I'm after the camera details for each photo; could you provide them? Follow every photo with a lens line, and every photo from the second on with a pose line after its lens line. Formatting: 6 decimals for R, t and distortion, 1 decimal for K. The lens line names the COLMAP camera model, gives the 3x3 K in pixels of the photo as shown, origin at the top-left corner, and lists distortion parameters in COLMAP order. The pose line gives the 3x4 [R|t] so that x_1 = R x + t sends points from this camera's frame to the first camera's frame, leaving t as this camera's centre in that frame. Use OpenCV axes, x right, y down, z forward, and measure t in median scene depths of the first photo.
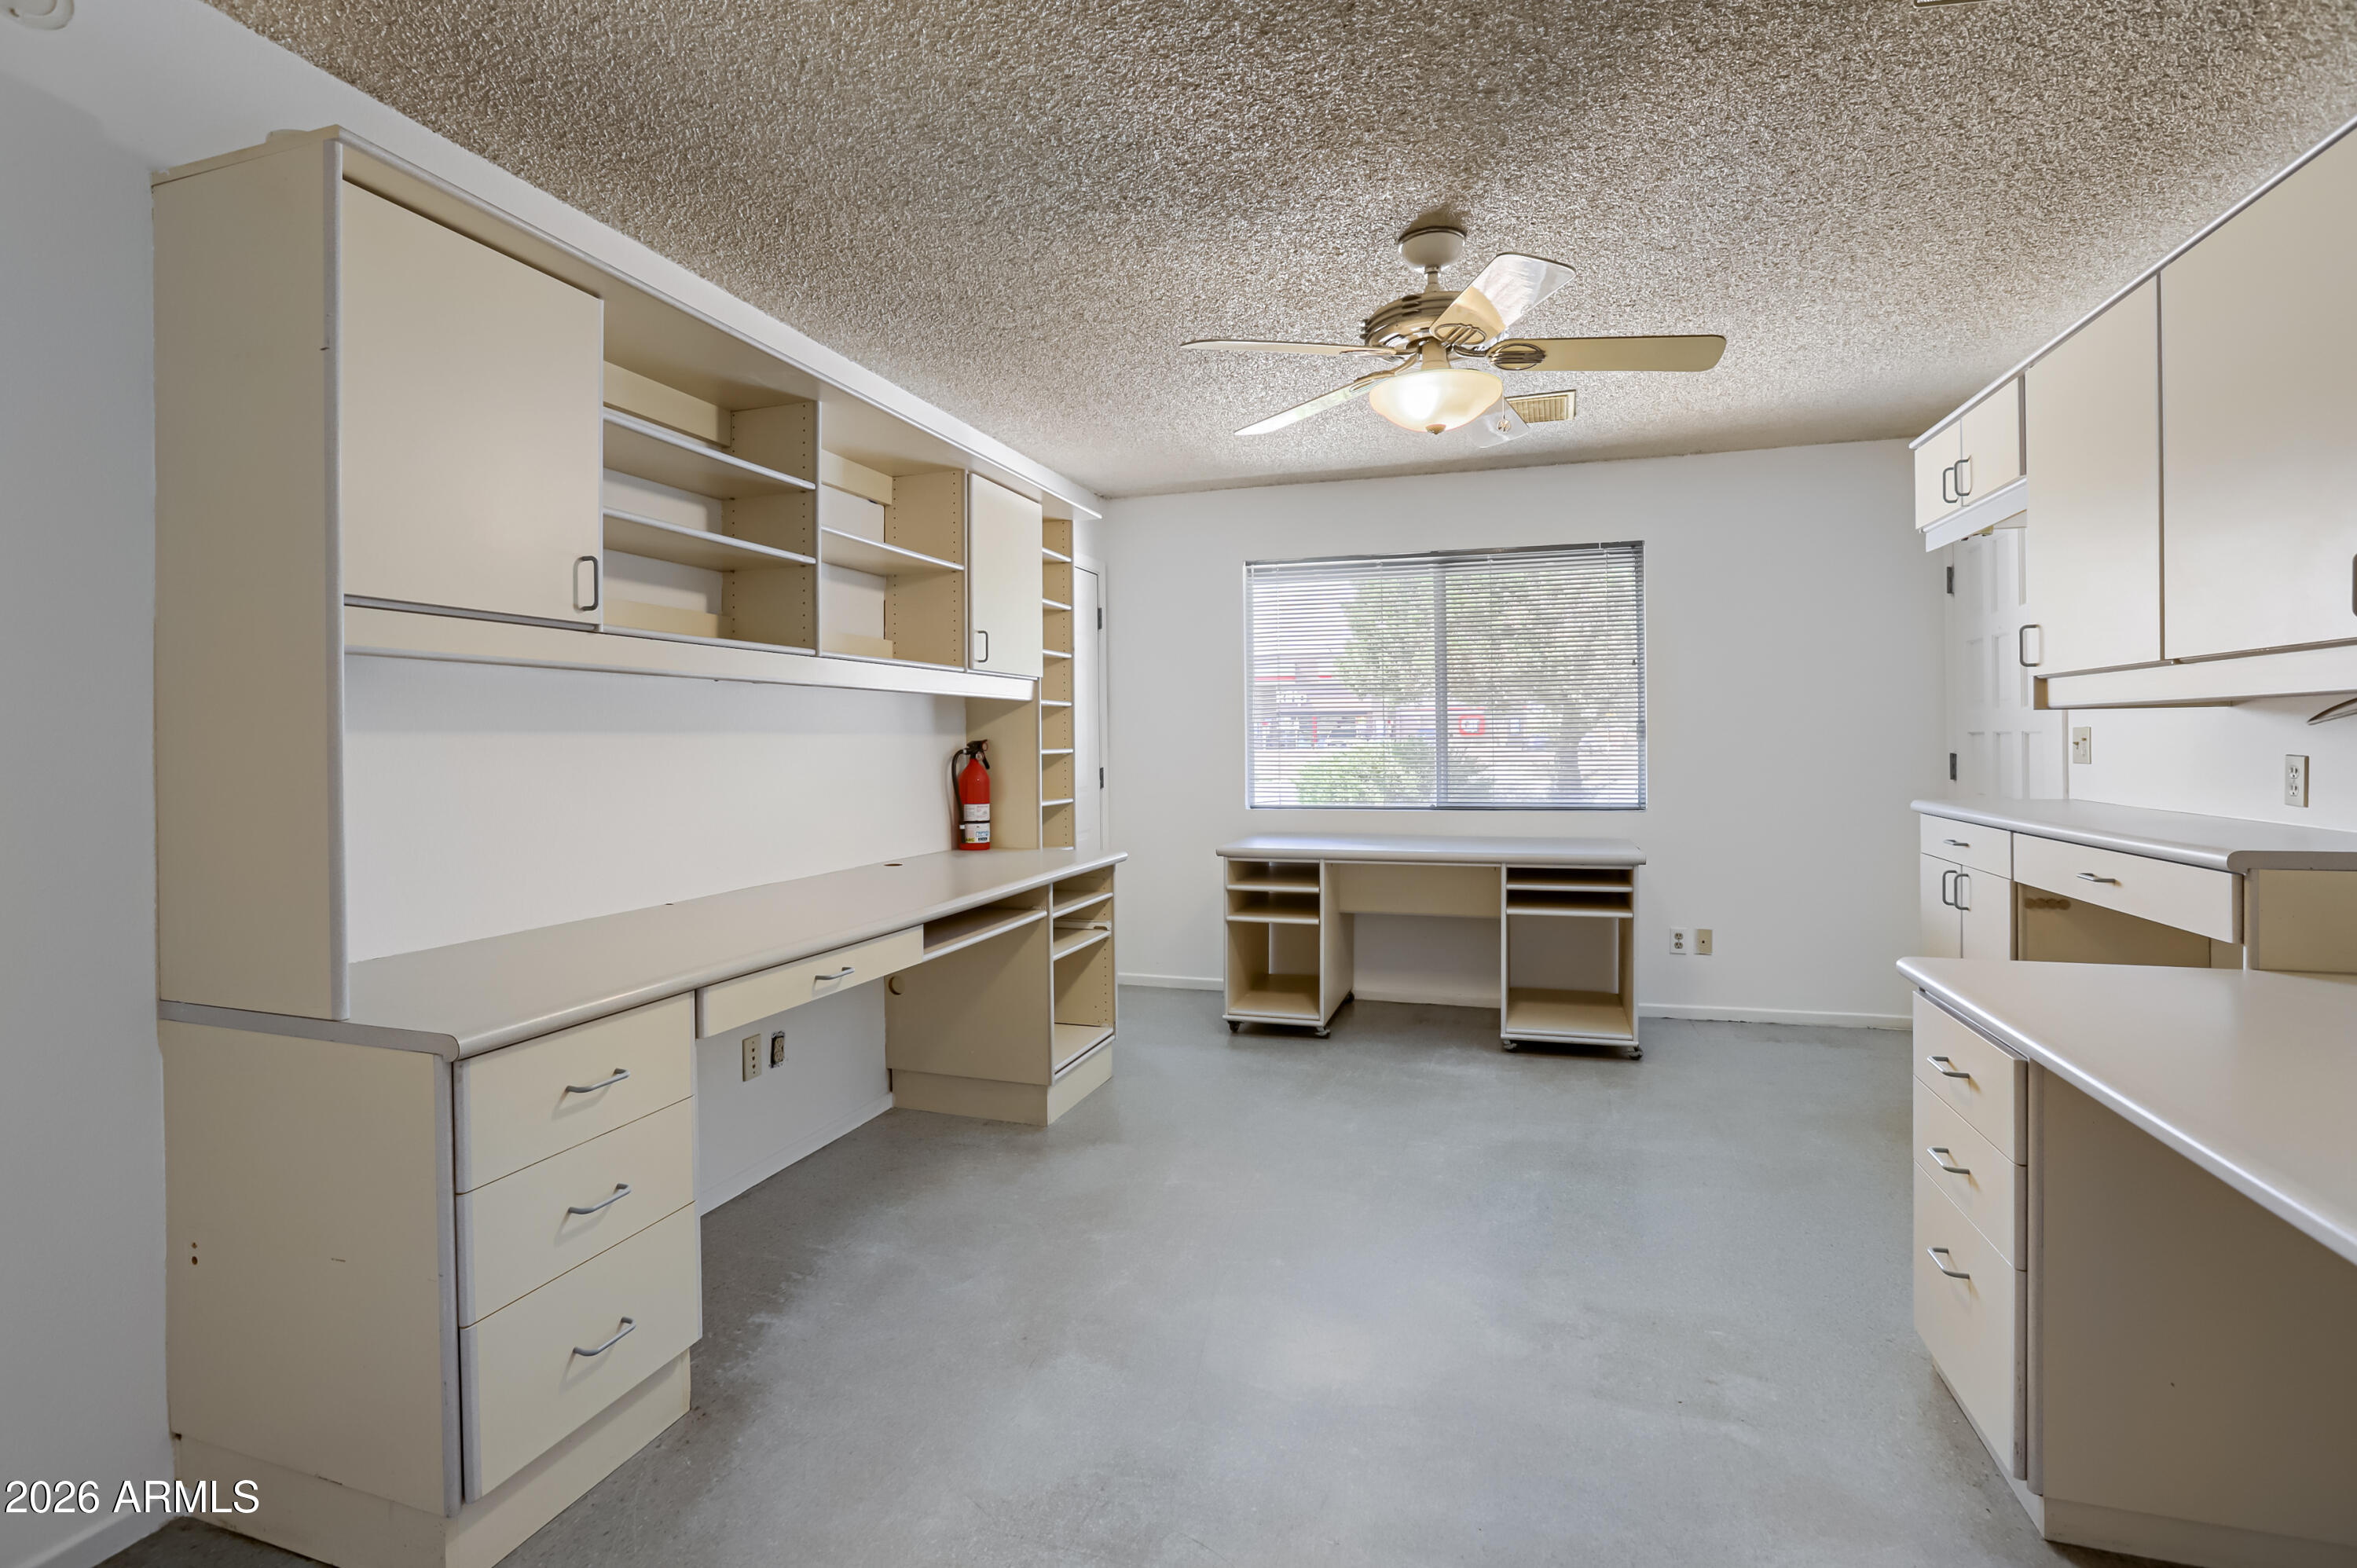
lens RADIAL K [[1065.6, 0, 1179.9], [0, 1065.6, 765.0], [0, 0, 1]] dist [-0.023876, 0.004510]
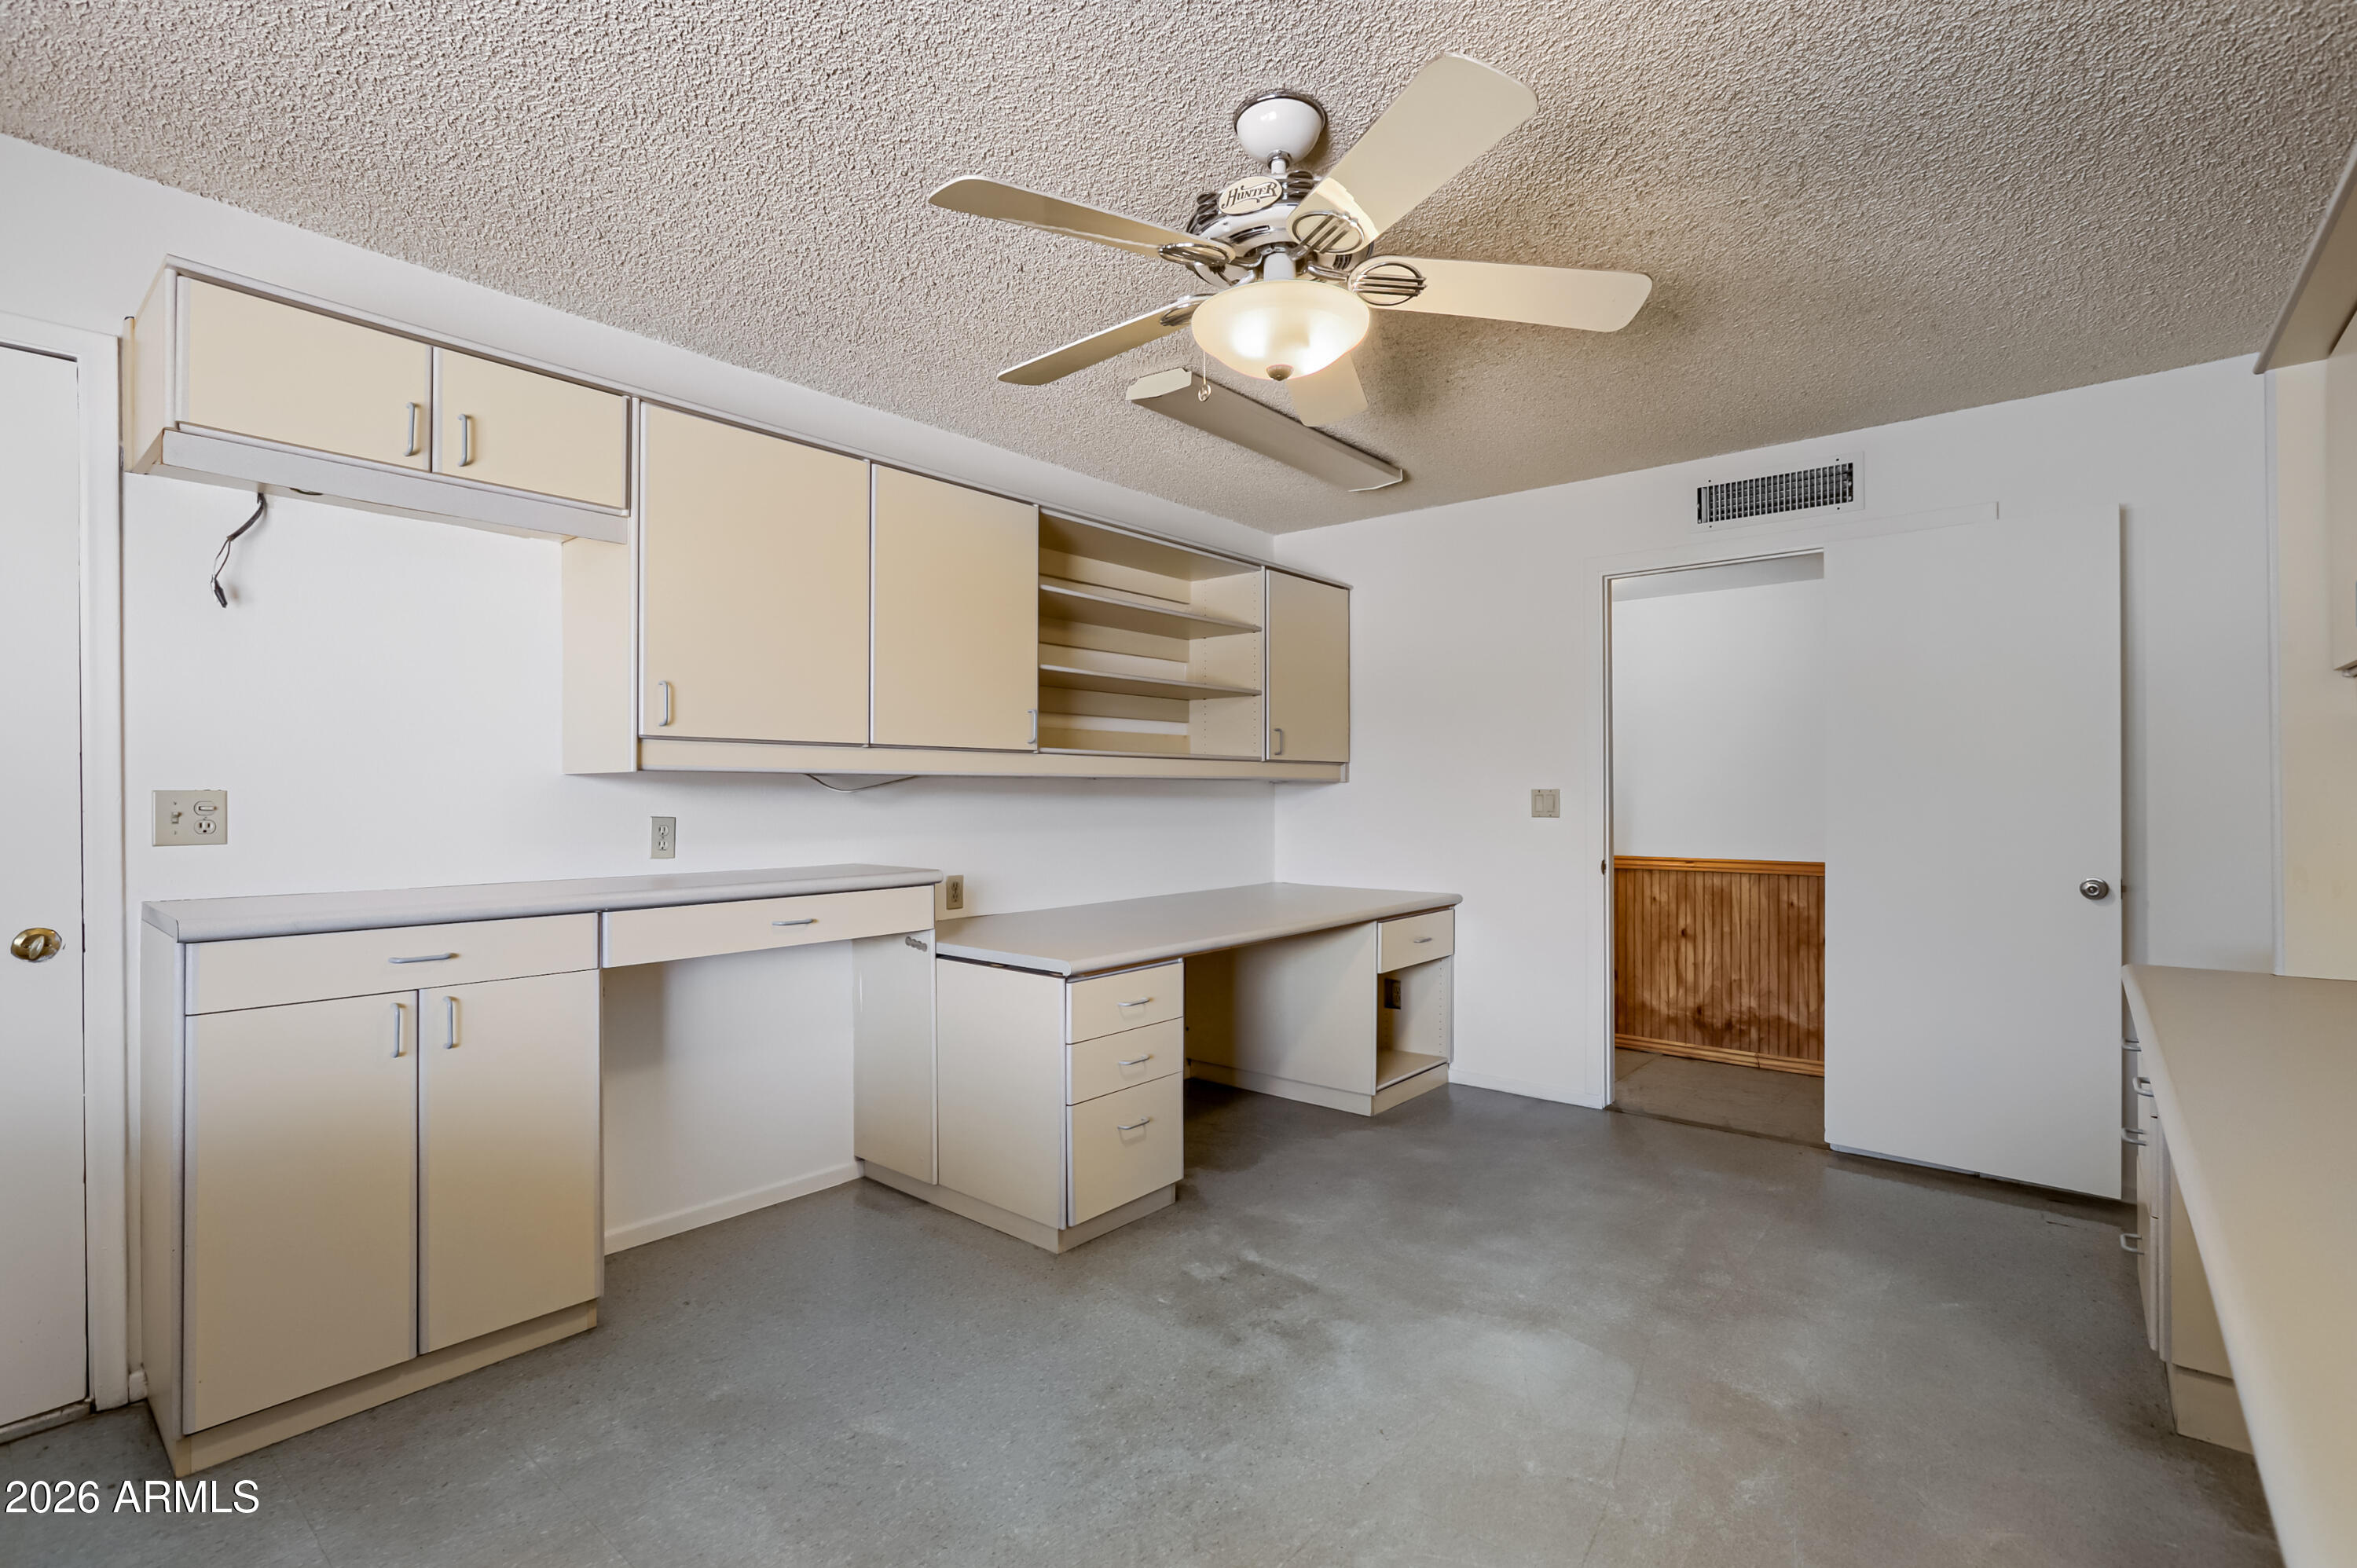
lens RADIAL K [[1065.6, 0, 1186.5], [0, 1065.6, 785.1], [0, 0, 1]] dist [-0.023876, 0.004510]
pose [[-0.929384, 0.021322, 0.368497, 0.039679], [0.023951, 0.999710, 0.002563, -0.038913], [-0.368335, 0.011208, -0.929625, 2.146315]]
